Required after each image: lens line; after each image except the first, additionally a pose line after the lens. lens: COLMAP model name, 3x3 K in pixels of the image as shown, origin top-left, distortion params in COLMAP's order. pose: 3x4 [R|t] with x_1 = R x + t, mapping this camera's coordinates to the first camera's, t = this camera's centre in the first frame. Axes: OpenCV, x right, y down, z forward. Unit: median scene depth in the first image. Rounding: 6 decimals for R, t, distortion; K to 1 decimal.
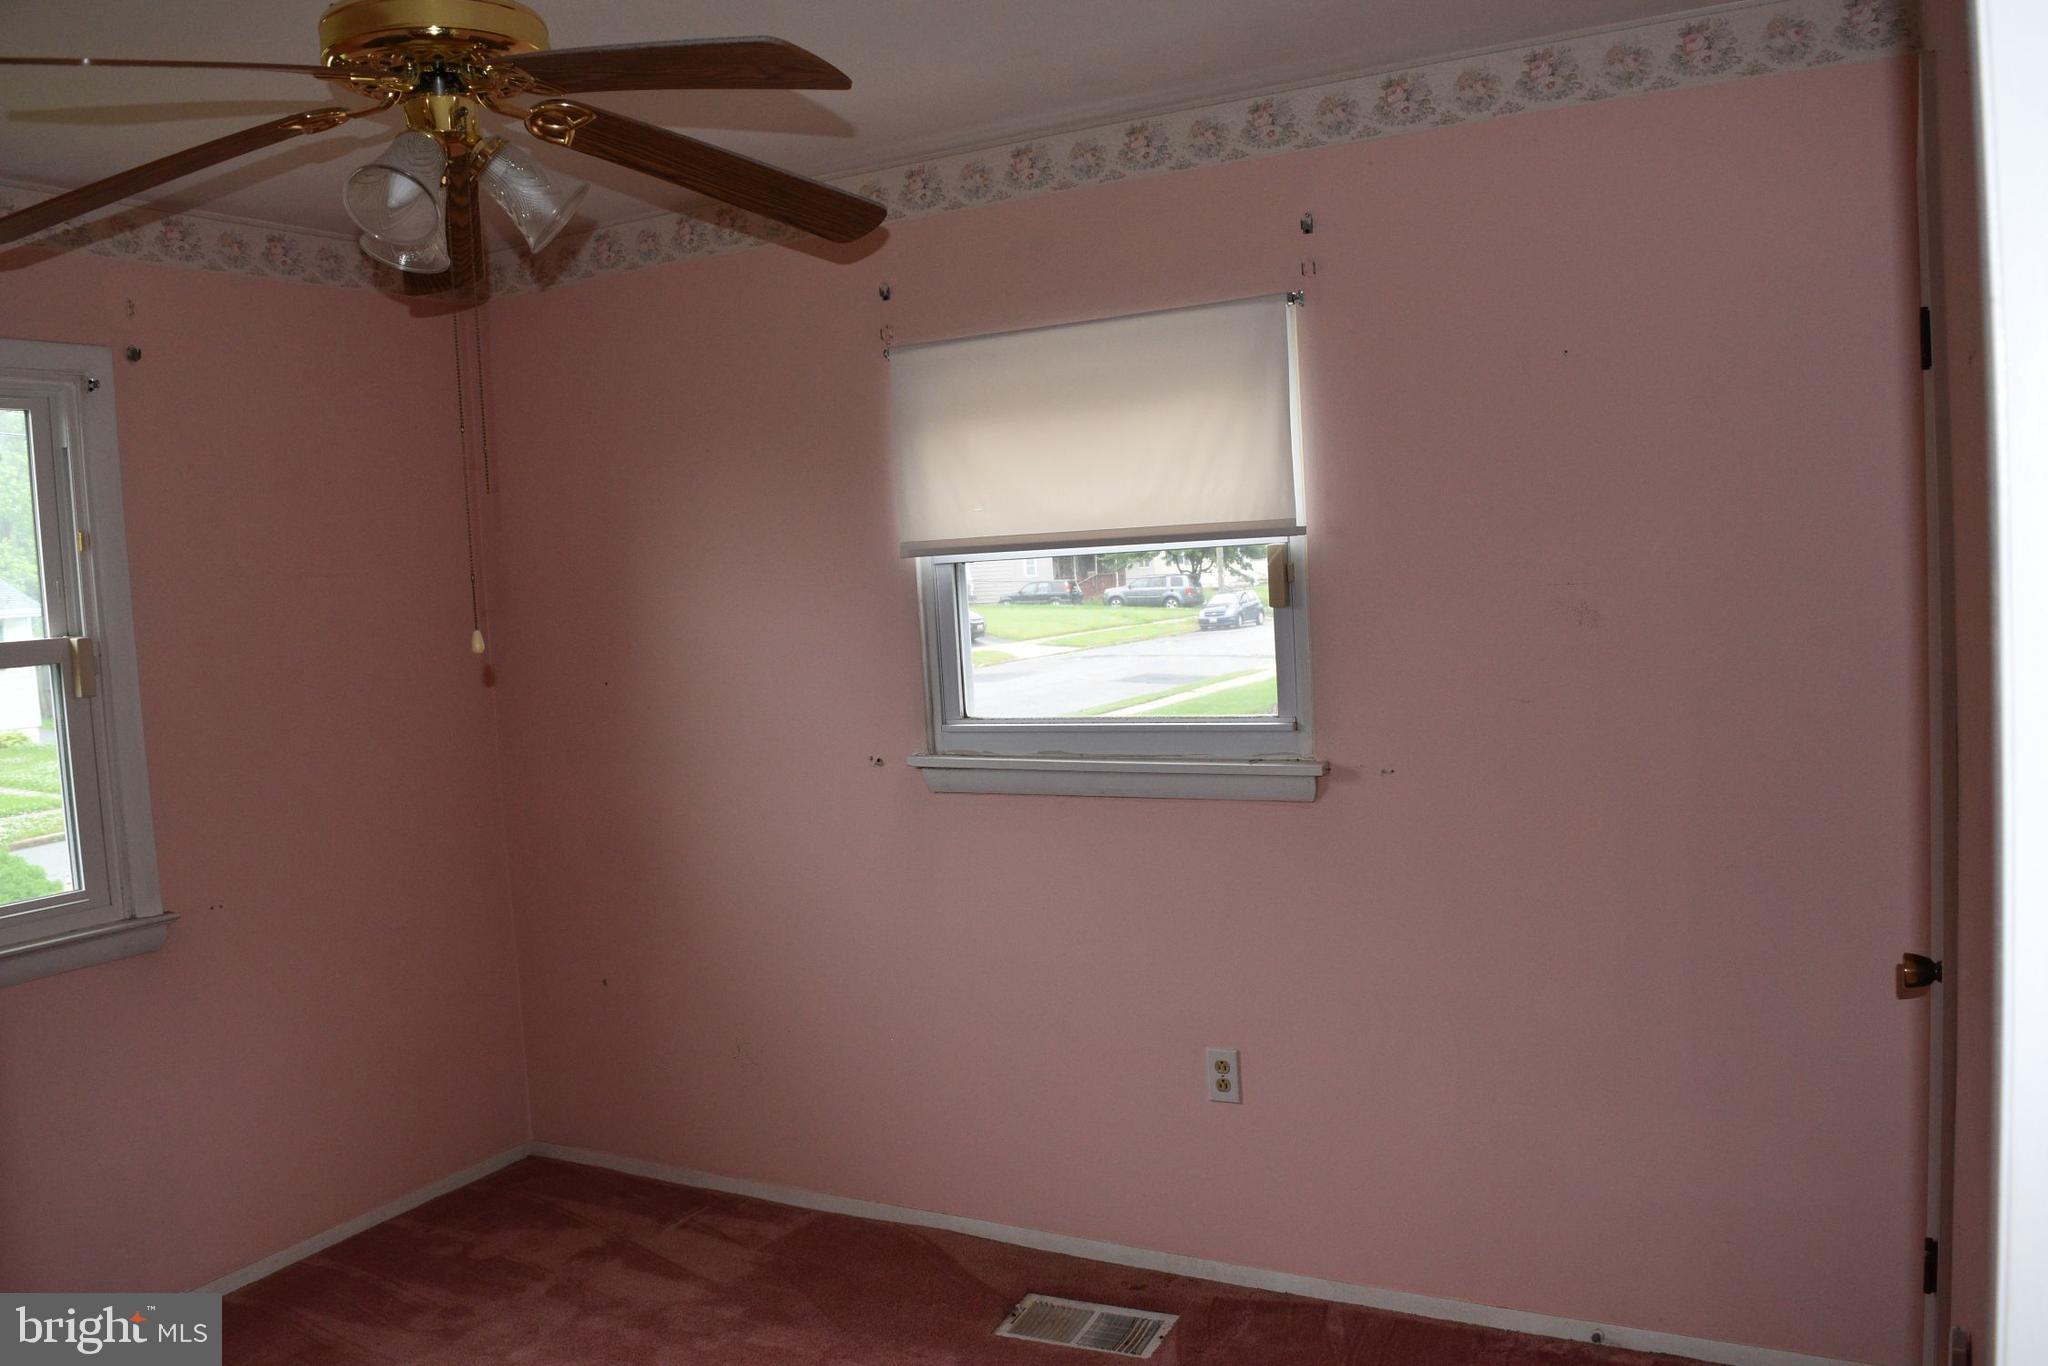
lens RADIAL K [[1602.2, 0, 1028.0], [0, 1602.2, 693.6], [0, 0, 1]] dist [-0.081365, 0.005658]
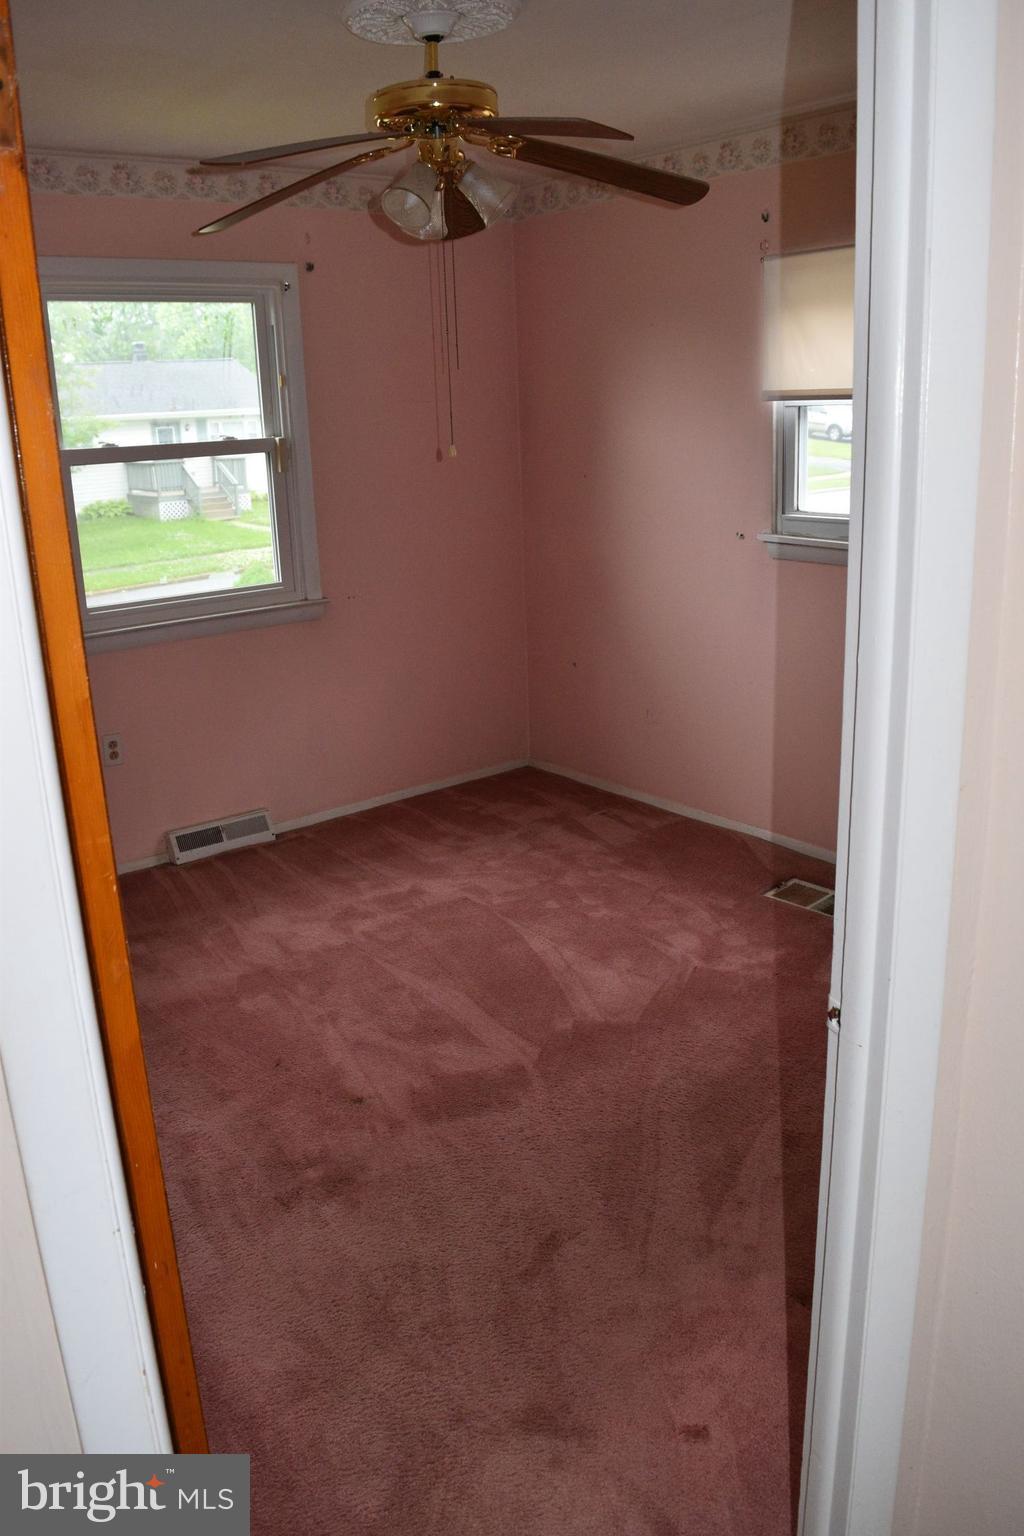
lens RADIAL K [[1204.3, 0, 512.0], [0, 1204.3, 768.0], [0, 0, 1]] dist [-0.095674, 0.023709]
pose [[0.922523, 0.131944, -0.362687, 0.162802], [-0.044845, 0.970026, 0.238826, -0.006728], [0.383328, -0.204058, 0.900789, -0.180670]]
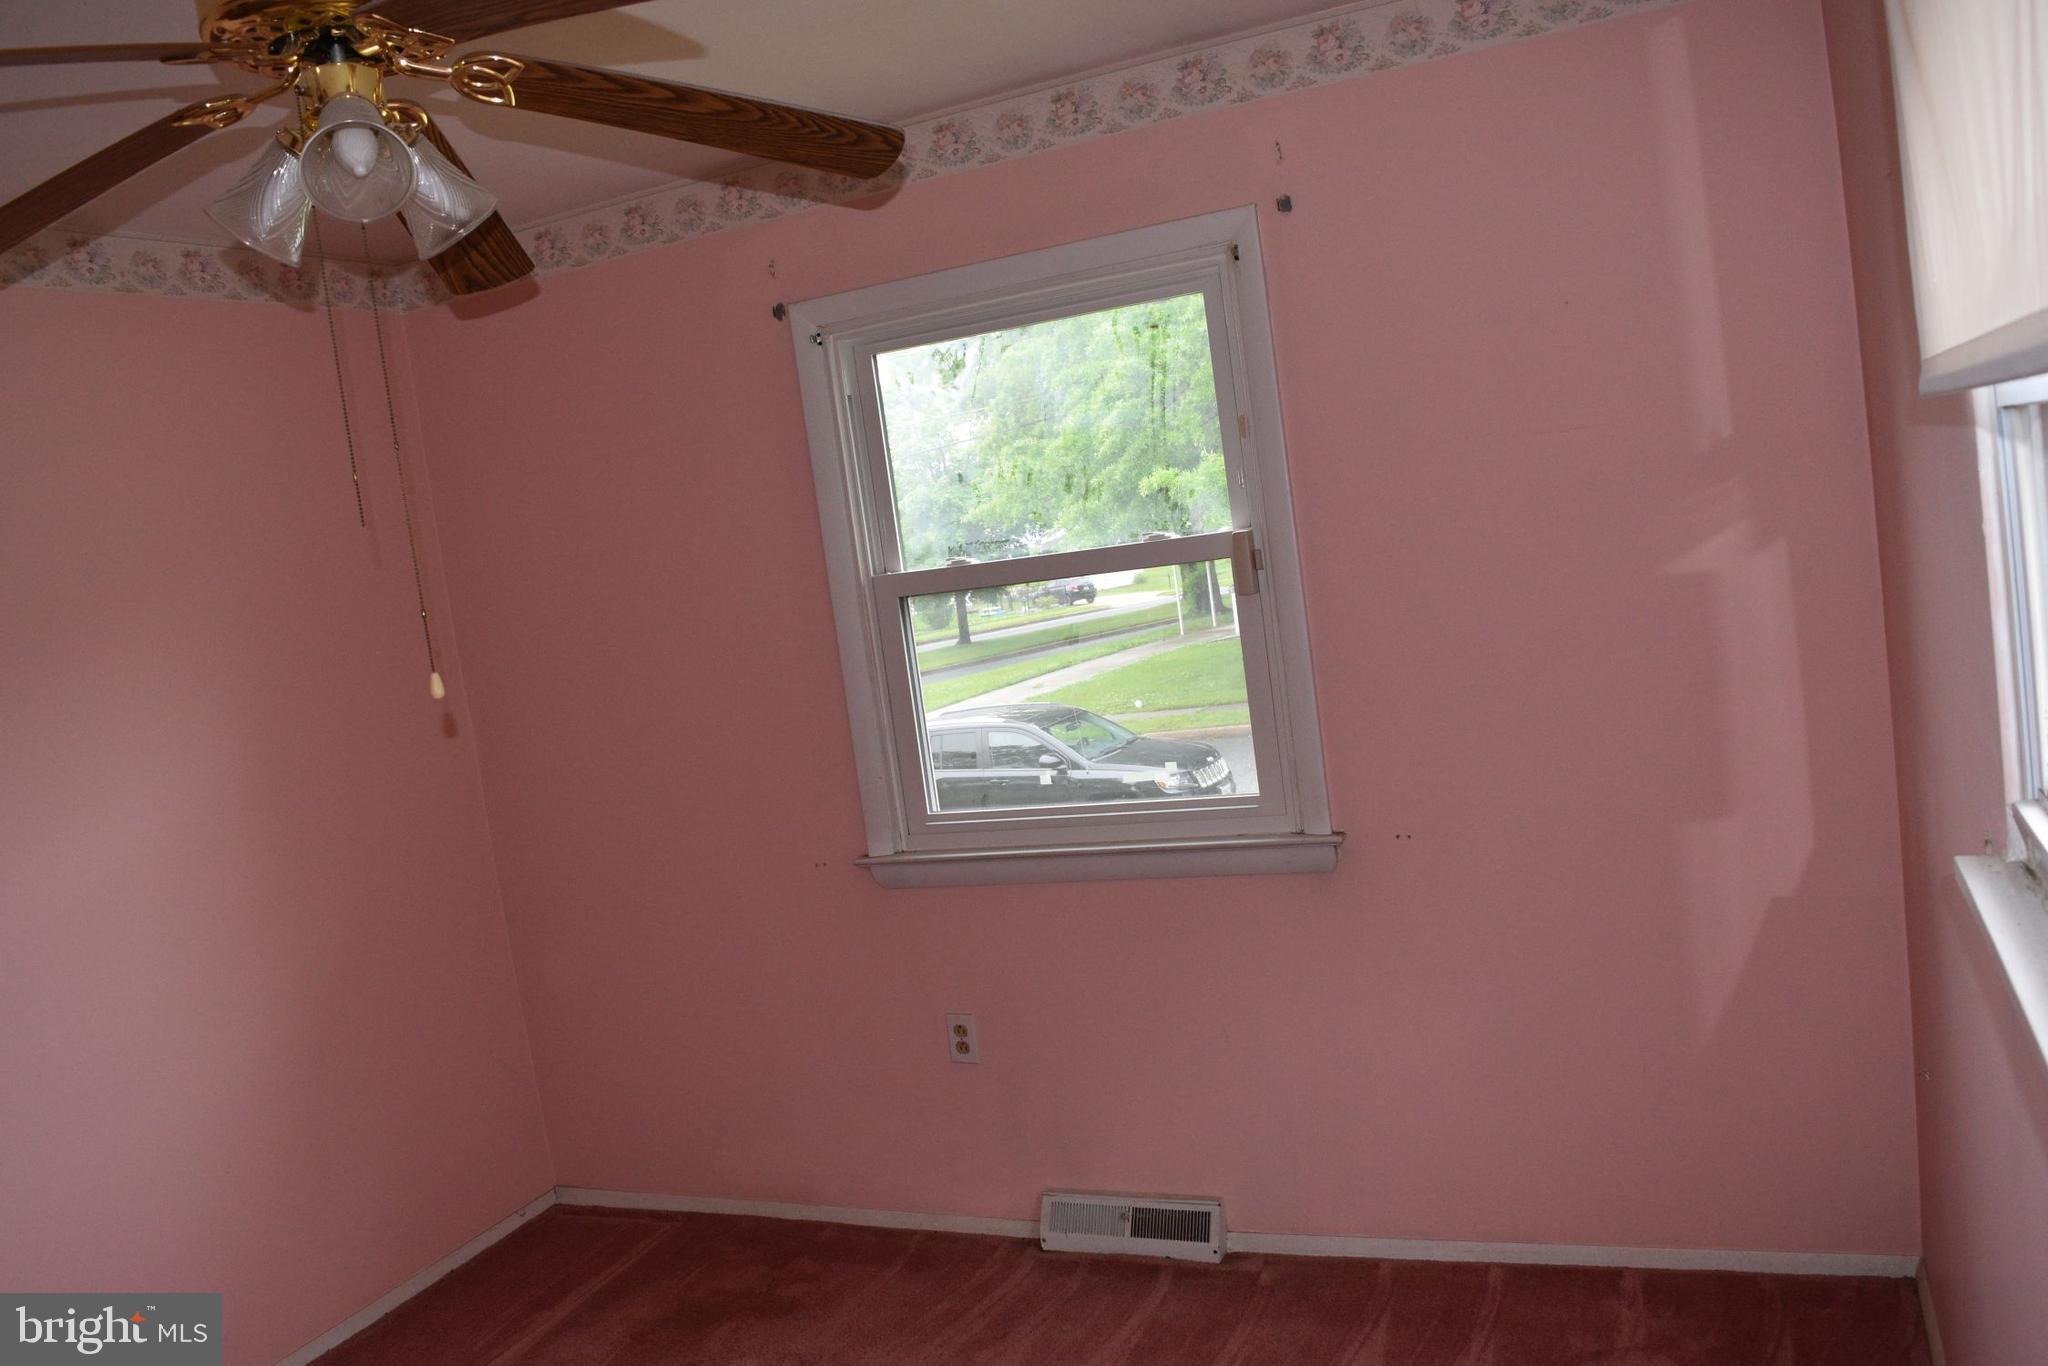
lens RADIAL K [[1589.4, 0, 1035.6], [0, 1589.4, 690.3], [0, 0, 1]] dist [-0.096660, 0.004818]
pose [[0.096951, 0.140864, -0.985270, 0.319619], [0.051687, 0.987886, 0.146324, -0.084314], [0.993946, -0.065112, 0.088496, 0.760734]]
